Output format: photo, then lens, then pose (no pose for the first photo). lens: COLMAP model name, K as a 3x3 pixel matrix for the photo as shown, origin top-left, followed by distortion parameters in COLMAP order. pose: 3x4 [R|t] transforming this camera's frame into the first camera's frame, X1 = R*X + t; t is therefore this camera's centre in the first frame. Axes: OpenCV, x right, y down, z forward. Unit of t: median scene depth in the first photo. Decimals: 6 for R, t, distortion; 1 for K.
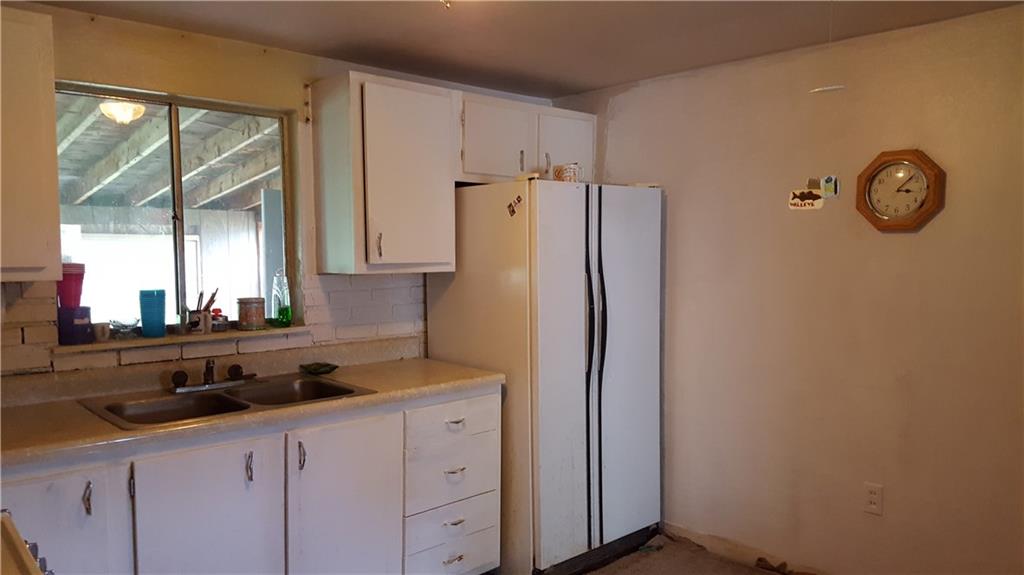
lens RADIAL K [[753.6, 0, 512.0], [0, 753.6, 287.5], [0, 0, 1]] dist [0.079295, -0.002813]
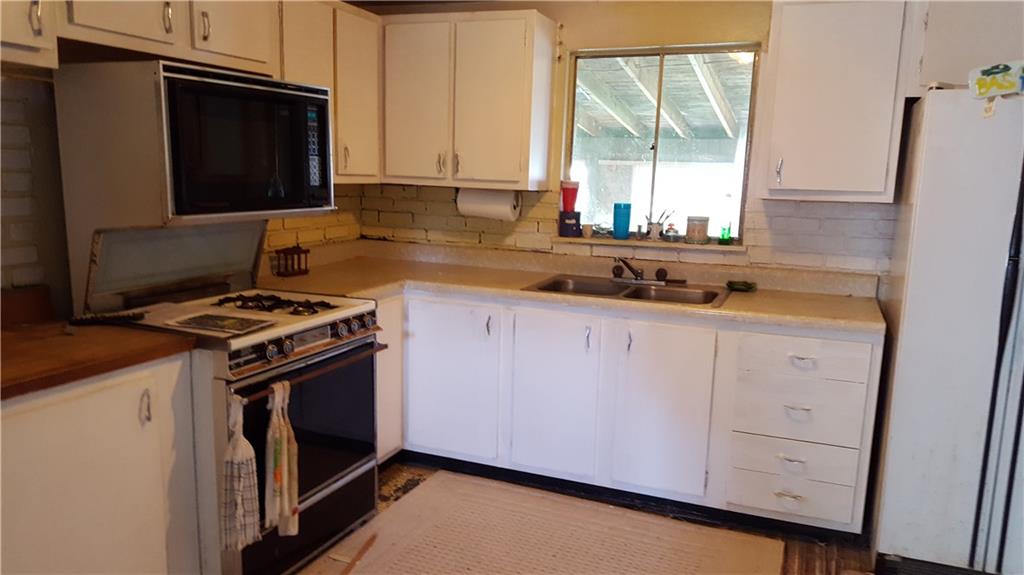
lens RADIAL K [[753.6, 0, 512.0], [0, 753.6, 287.5], [0, 0, 1]] dist [0.079295, -0.002813]
pose [[0.428968, 0.149948, -0.890788, 0.636617], [-0.073474, 0.988651, 0.131039, -0.010917], [0.900327, 0.009238, 0.435116, 0.259333]]
